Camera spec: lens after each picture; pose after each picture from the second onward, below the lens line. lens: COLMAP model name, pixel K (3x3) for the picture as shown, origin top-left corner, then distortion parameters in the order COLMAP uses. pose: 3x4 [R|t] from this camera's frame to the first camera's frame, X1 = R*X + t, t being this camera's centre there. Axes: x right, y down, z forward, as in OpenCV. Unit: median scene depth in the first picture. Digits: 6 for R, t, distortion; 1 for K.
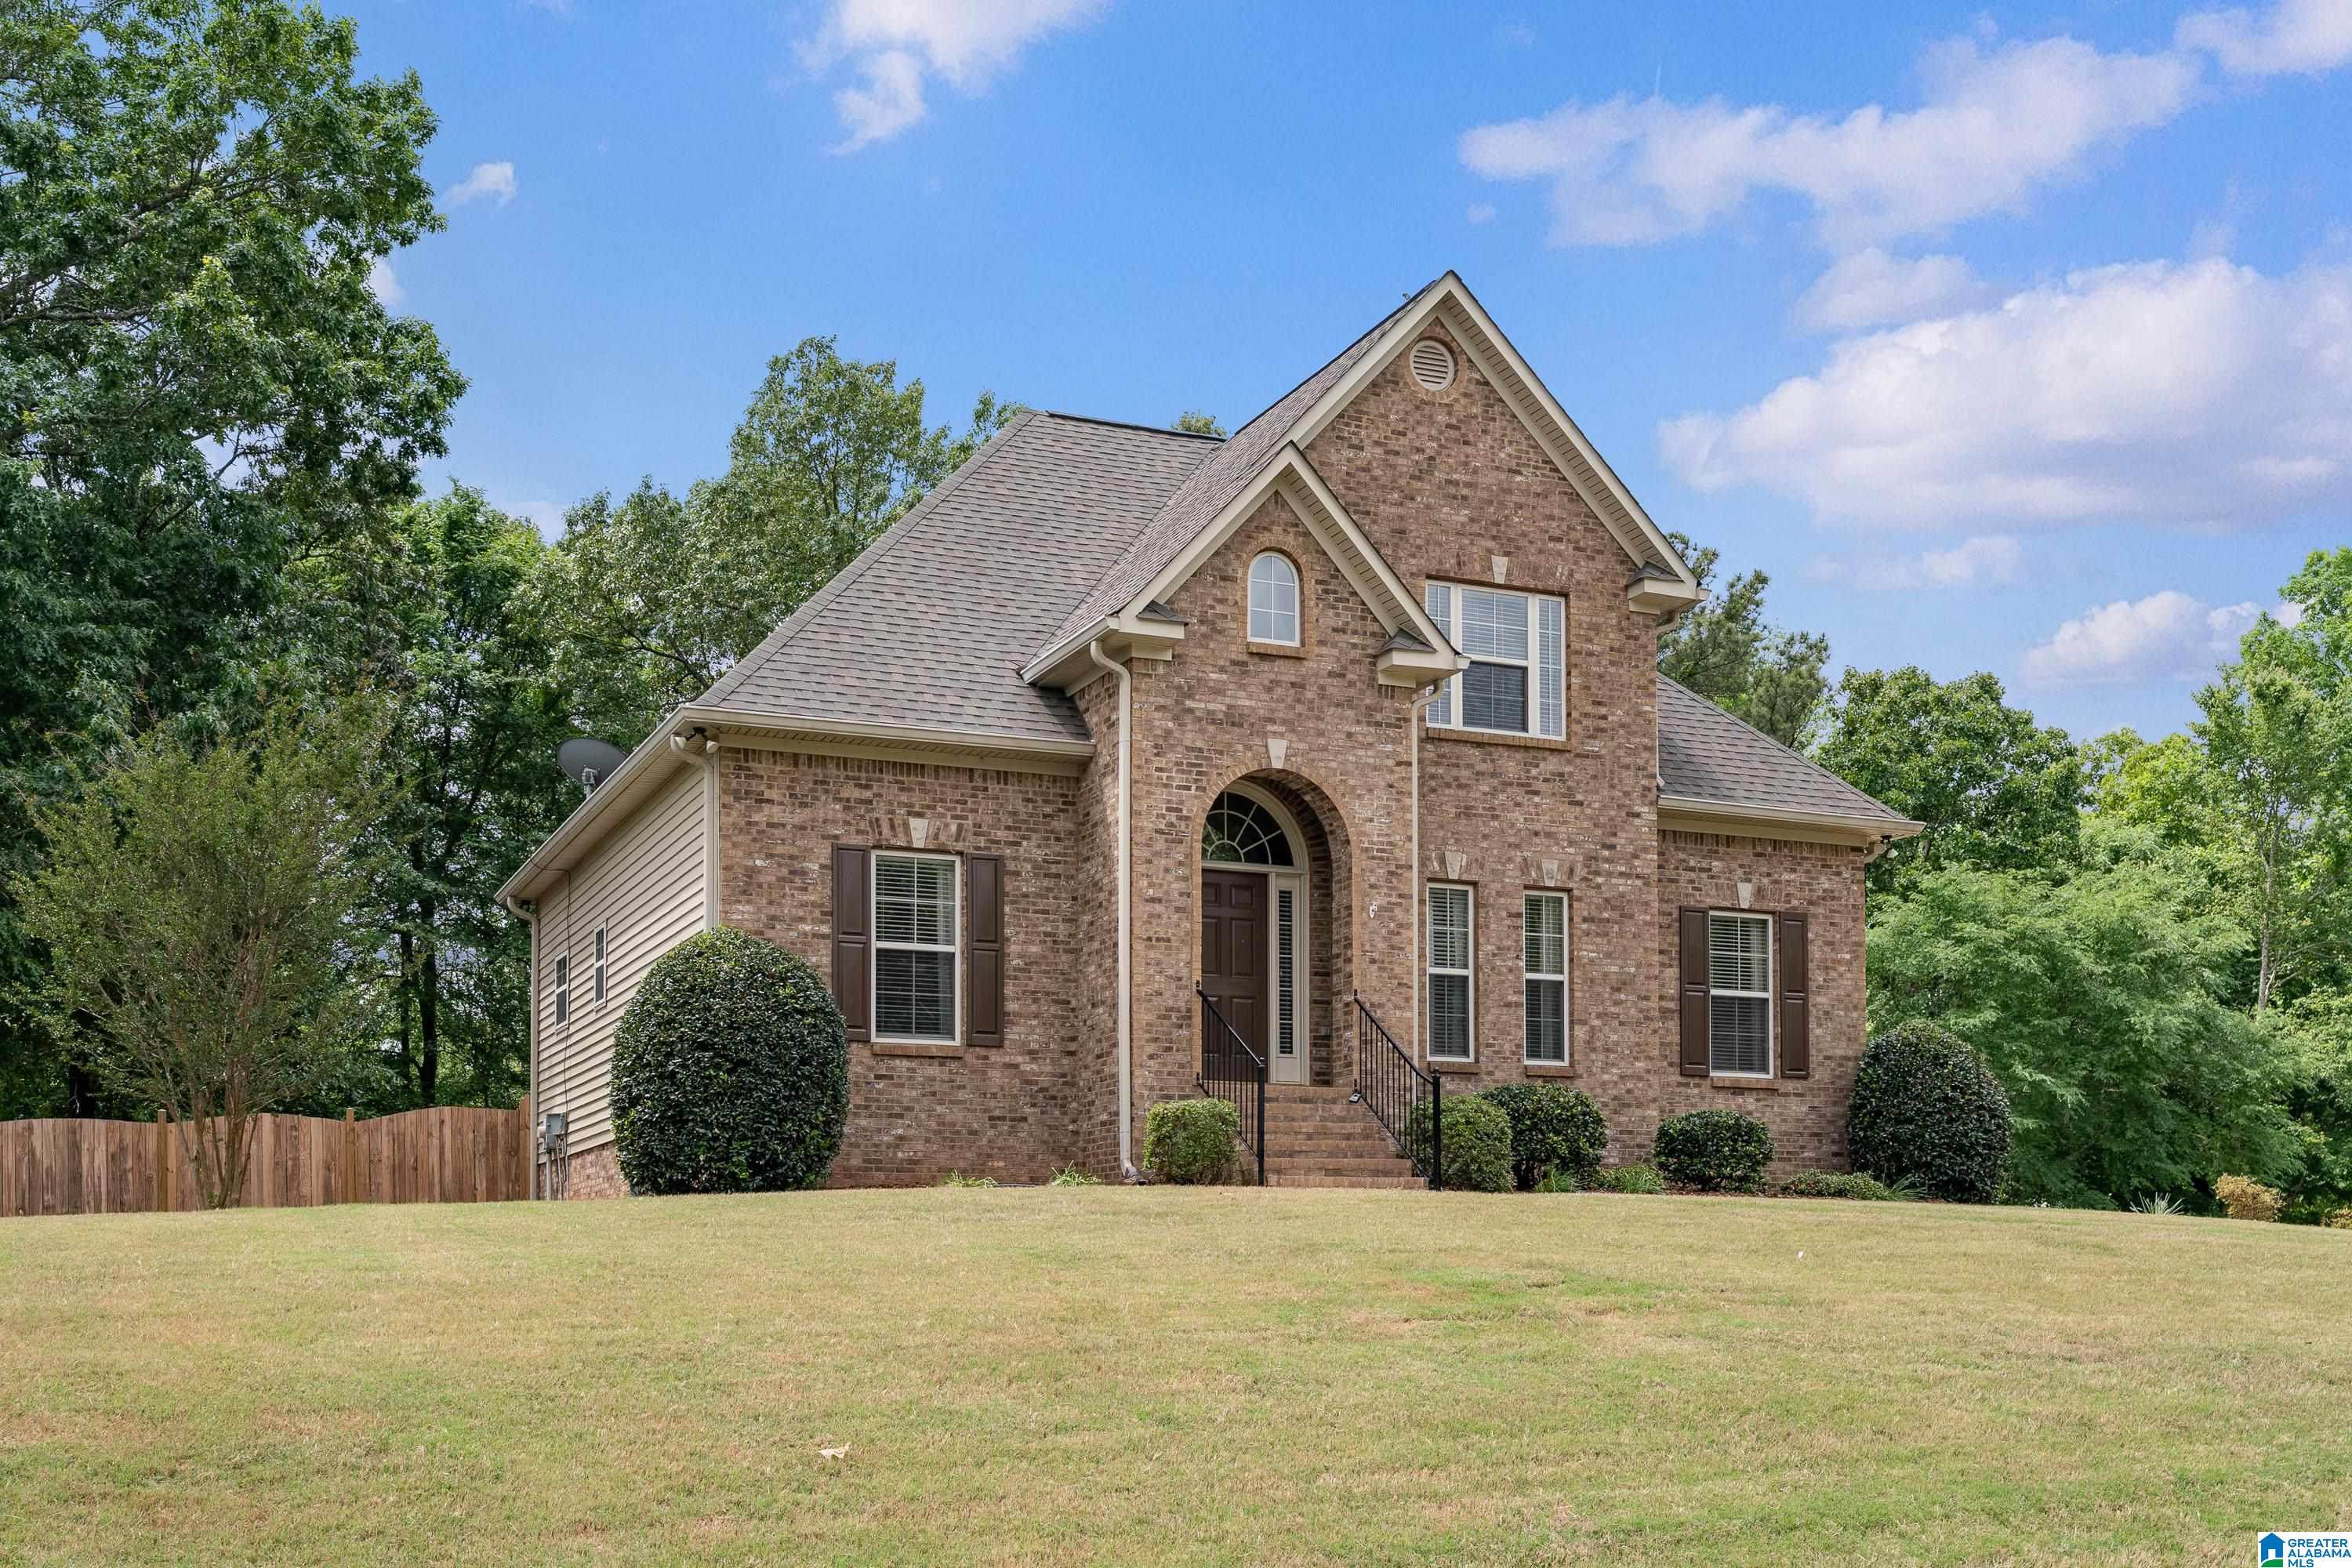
lens RADIAL K [[2486.8, 0, 1172.9], [0, 2486.8, 860.3], [0, 0, 1]] dist [0.005653, 0.014722]
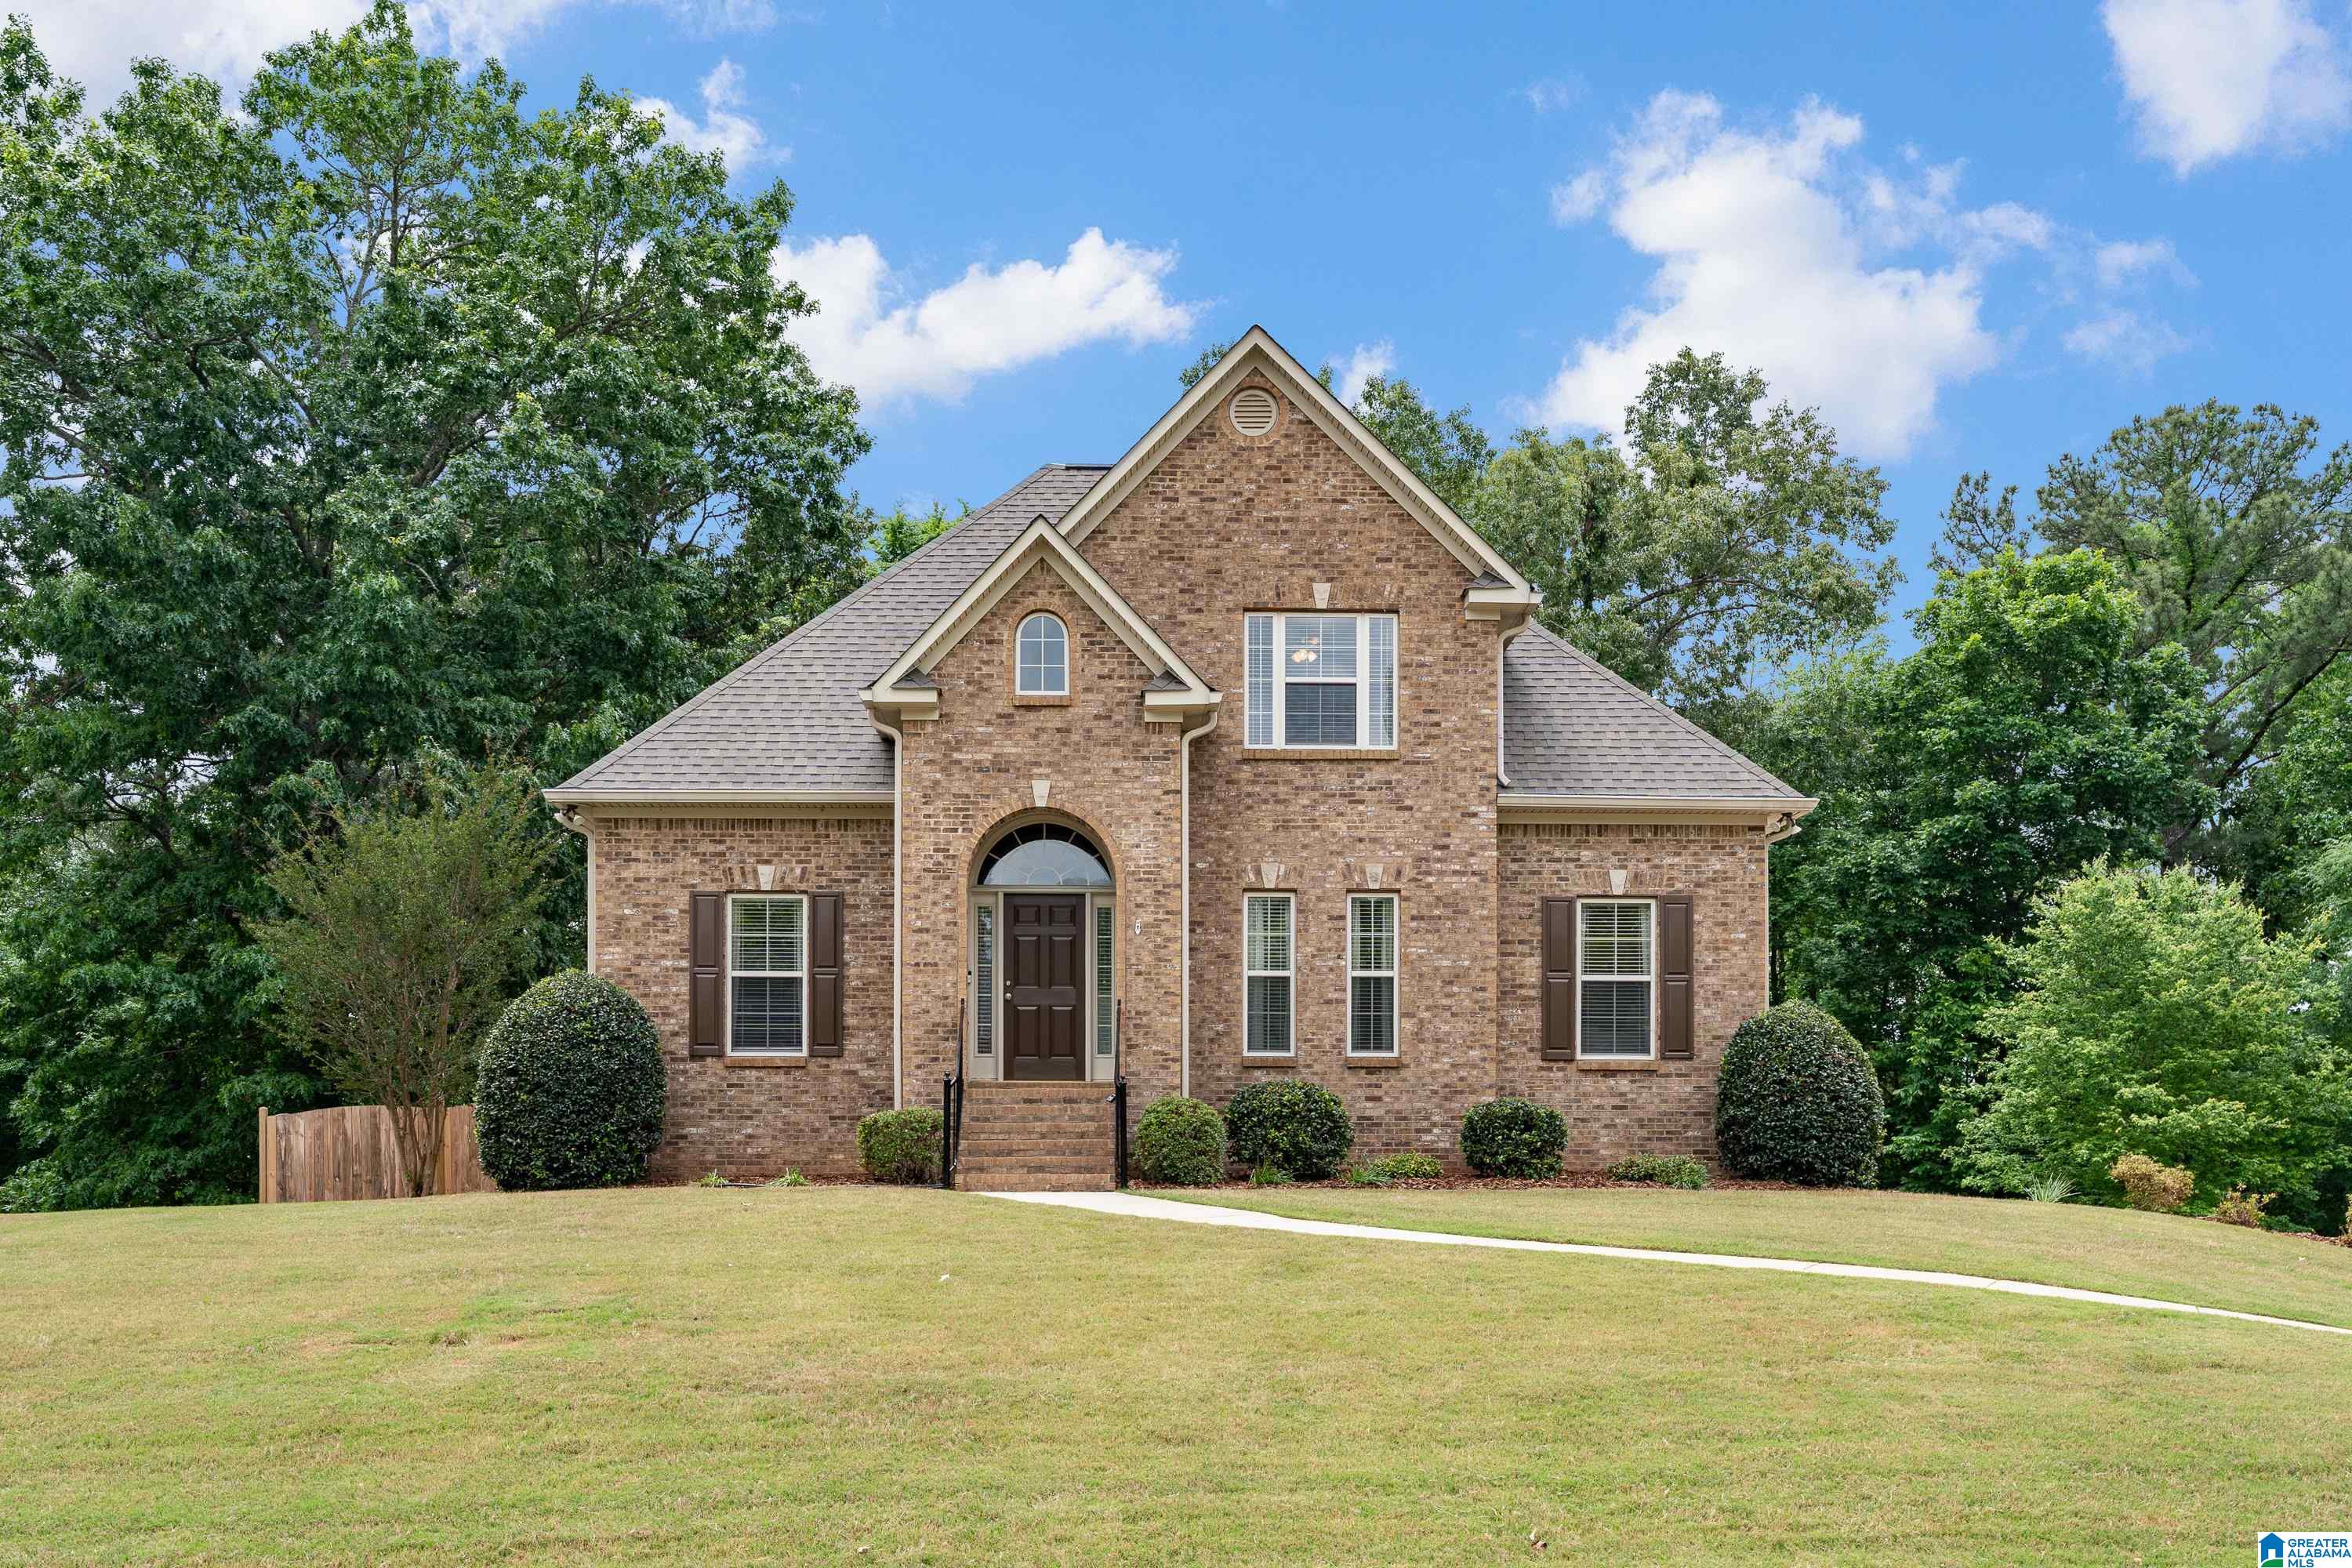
lens RADIAL K [[2466.7, 0, 1176.0], [0, 2466.7, 784.0], [0, 0, 1]] dist [0.006763, -0.003033]
pose [[0.924132, -0.056493, -0.377875, 0.477931], [0.060337, 0.998177, -0.001670, -0.038026], [0.377280, -0.021256, 0.925855, -0.013174]]
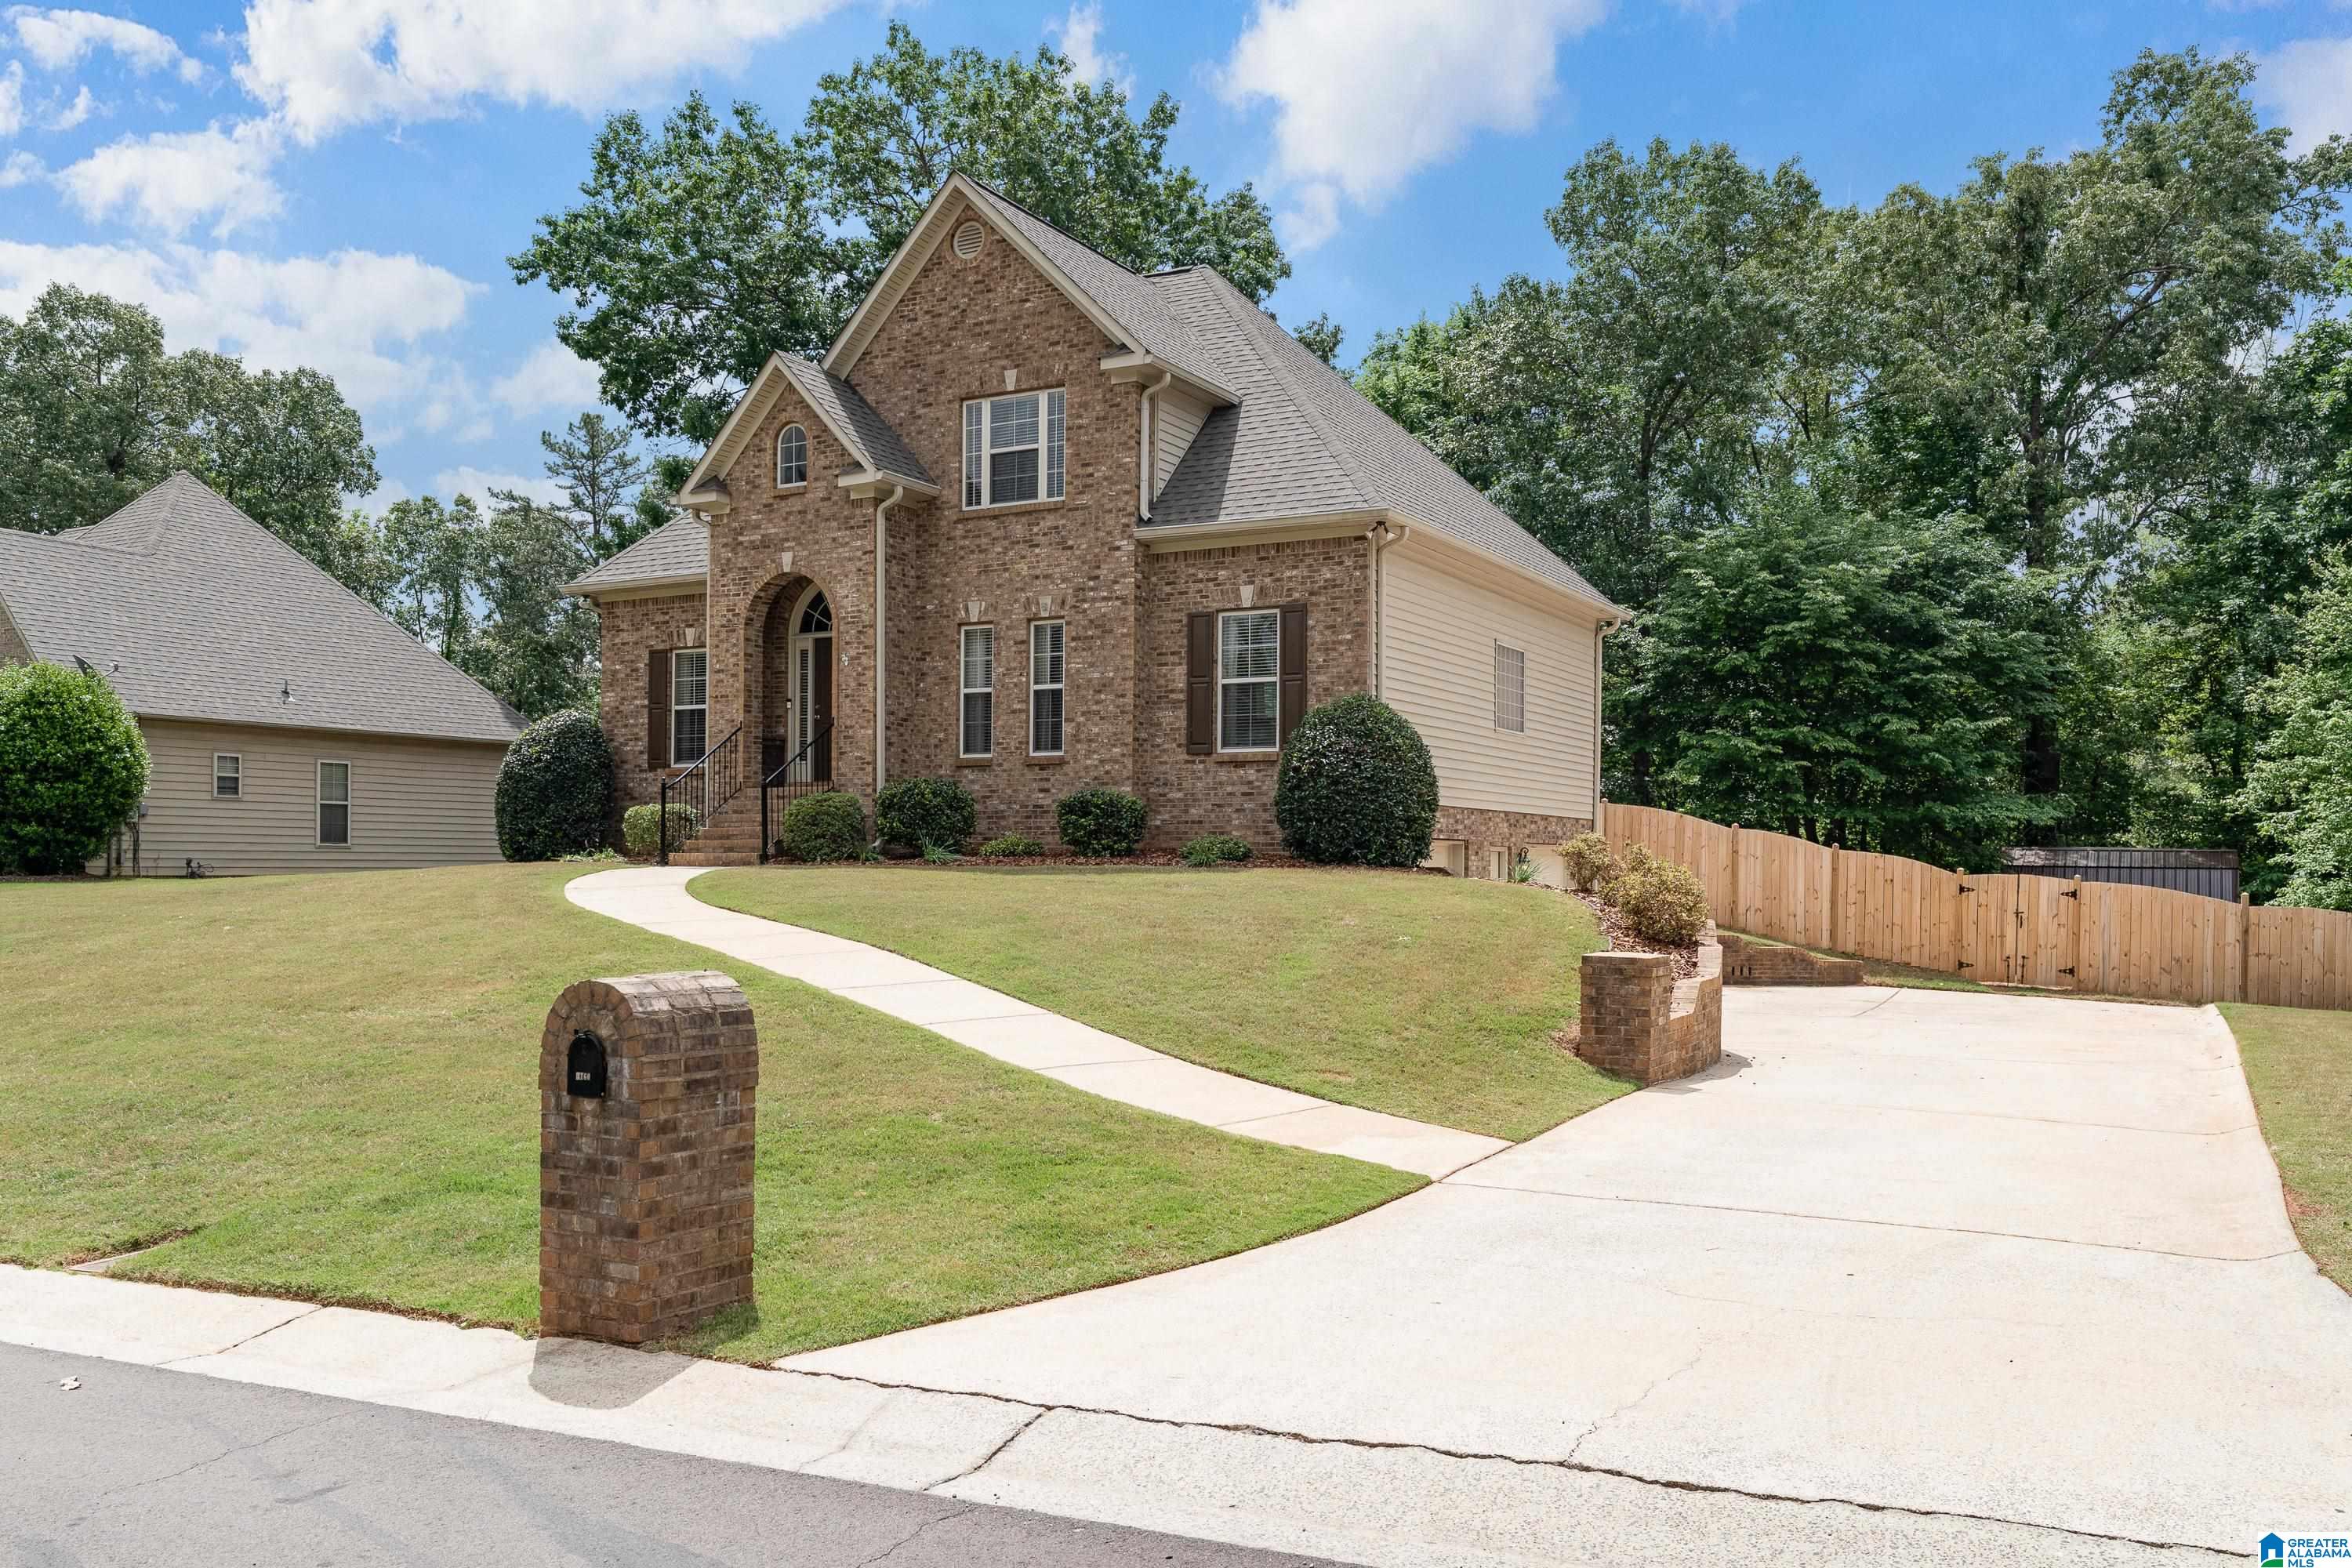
lens RADIAL K [[1927.2, 0, 1179.2], [0, 1927.2, 542.1], [0, 0, 1]] dist [0.001270, -0.000284]
pose [[0.581865, -0.127098, -0.803293, 1.005126], [0.133769, 0.989218, -0.059619, 0.041297], [0.802209, -0.072765, 0.592593, 0.467053]]
